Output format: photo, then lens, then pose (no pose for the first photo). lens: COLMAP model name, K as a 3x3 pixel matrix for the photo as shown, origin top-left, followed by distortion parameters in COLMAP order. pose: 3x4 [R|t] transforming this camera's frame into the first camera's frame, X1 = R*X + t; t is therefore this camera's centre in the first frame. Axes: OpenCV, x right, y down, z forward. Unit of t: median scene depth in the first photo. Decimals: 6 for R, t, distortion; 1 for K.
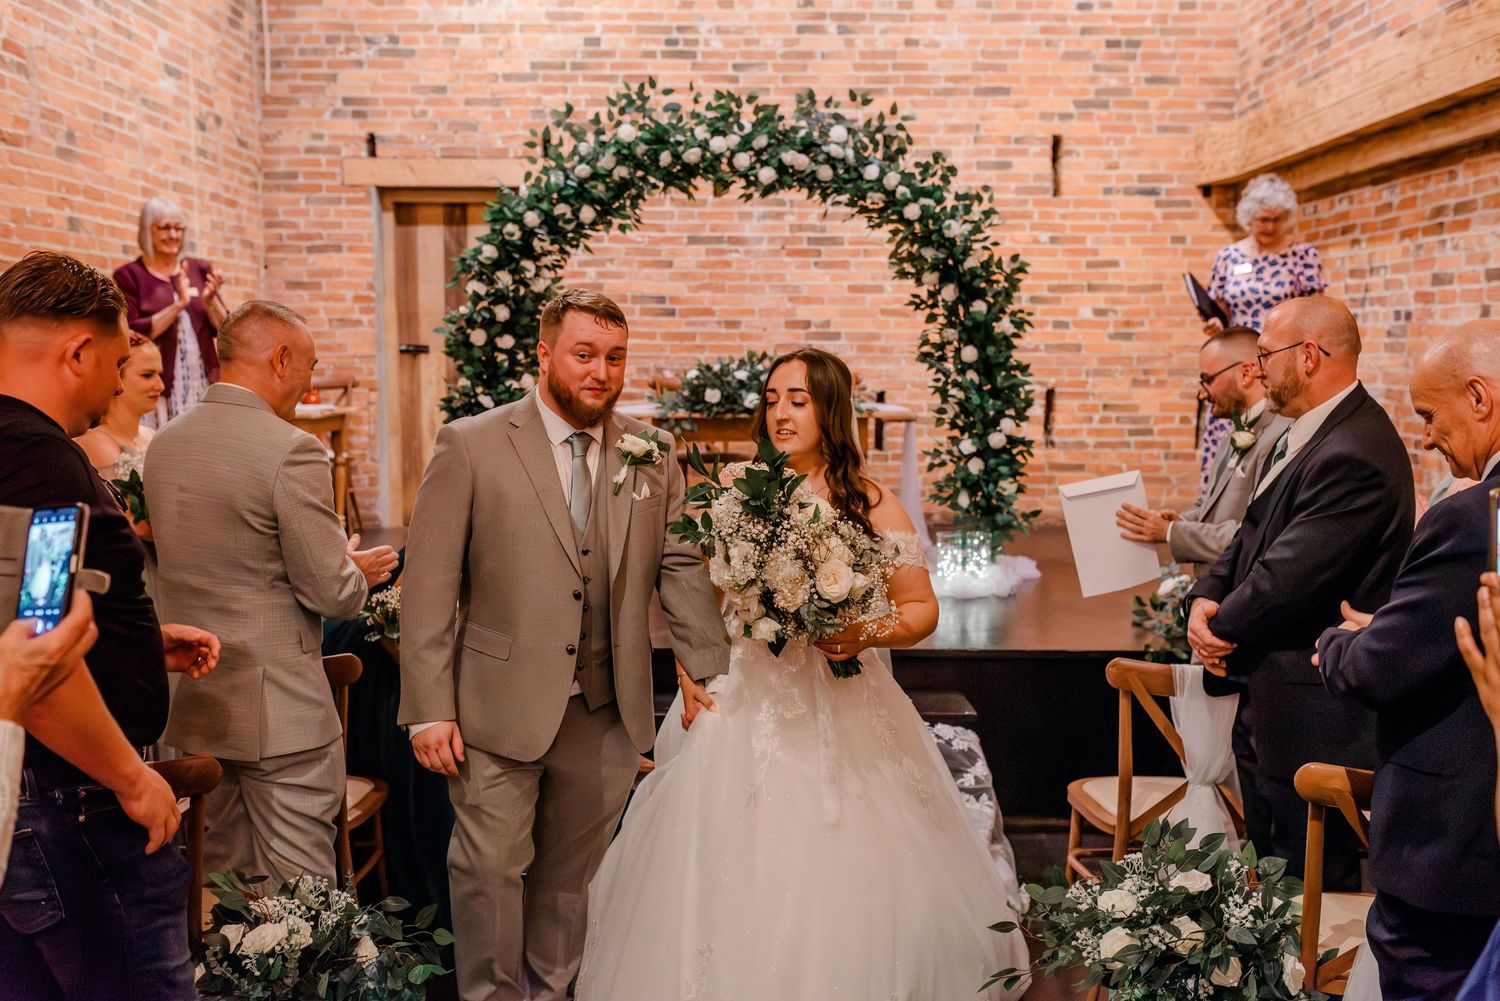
lens RADIAL K [[1465.8, 0, 744.7], [0, 1465.8, 503.5], [0, 0, 1]] dist [-0.002506, 0.000000]
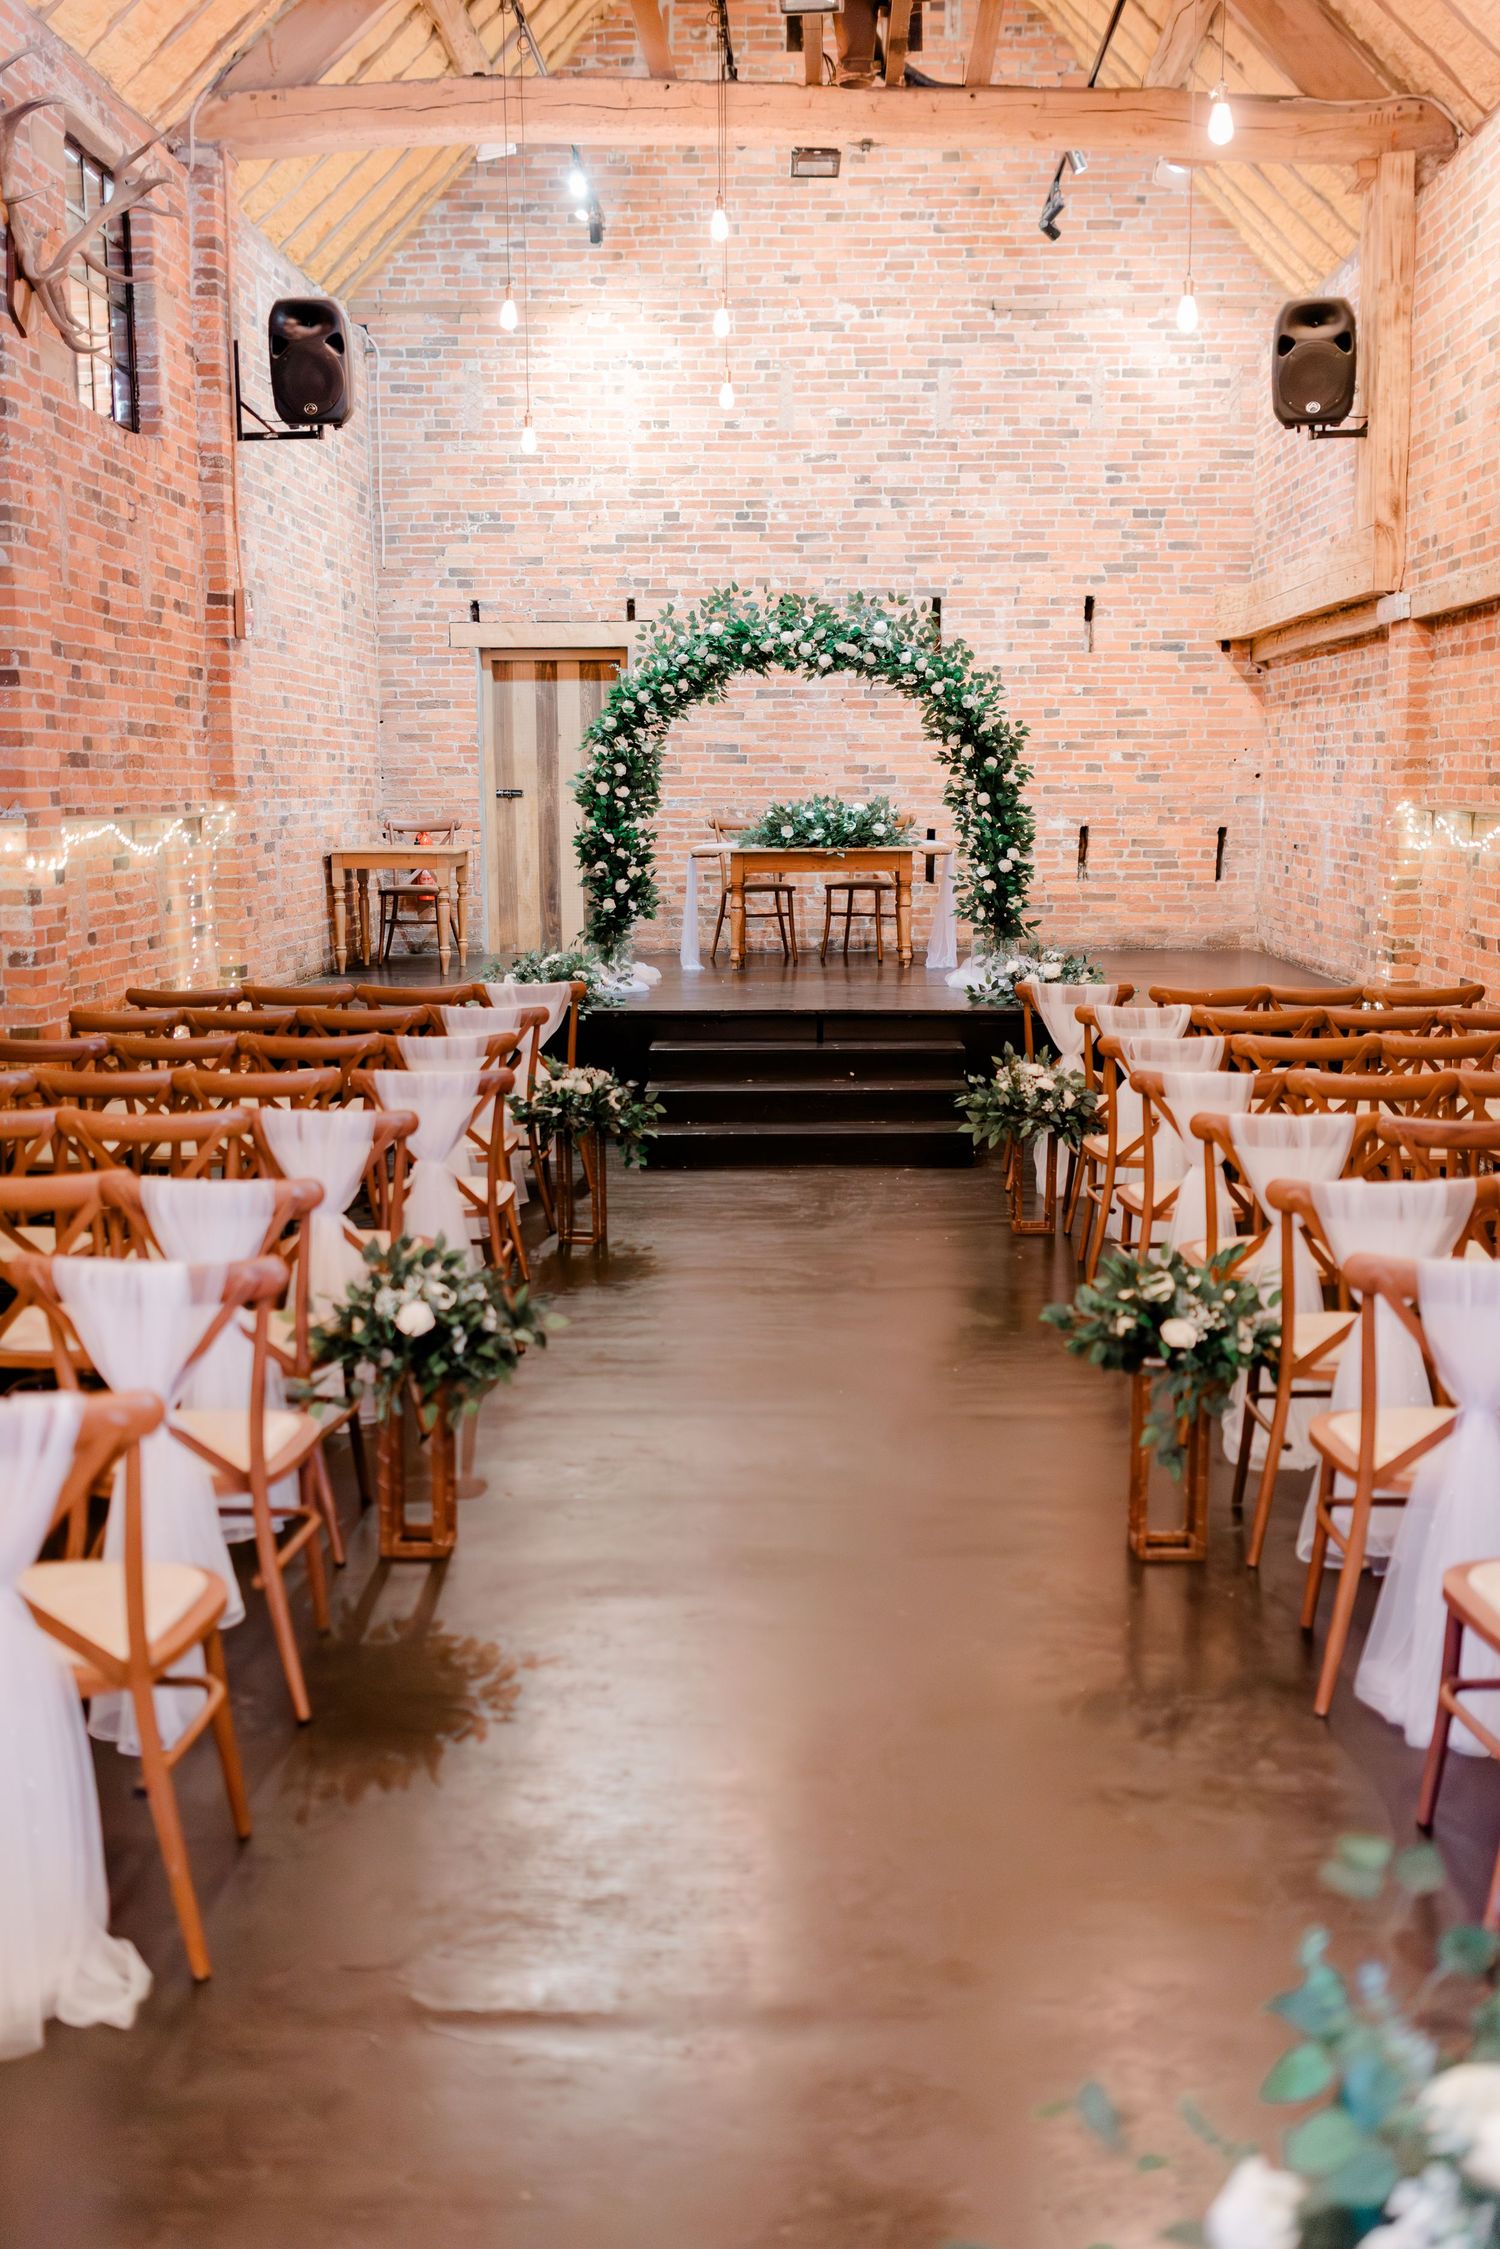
lens RADIAL K [[2197.8, 0, 761.4], [0, 2197.8, 1115.1], [0, 0, 1]] dist [-0.002506, 0.000000]
pose [[0.999718, -0.003014, -0.023563, 0.002555], [0.004202, 0.998714, 0.050527, 0.056474], [0.023380, -0.050612, 0.998445, -0.694413]]
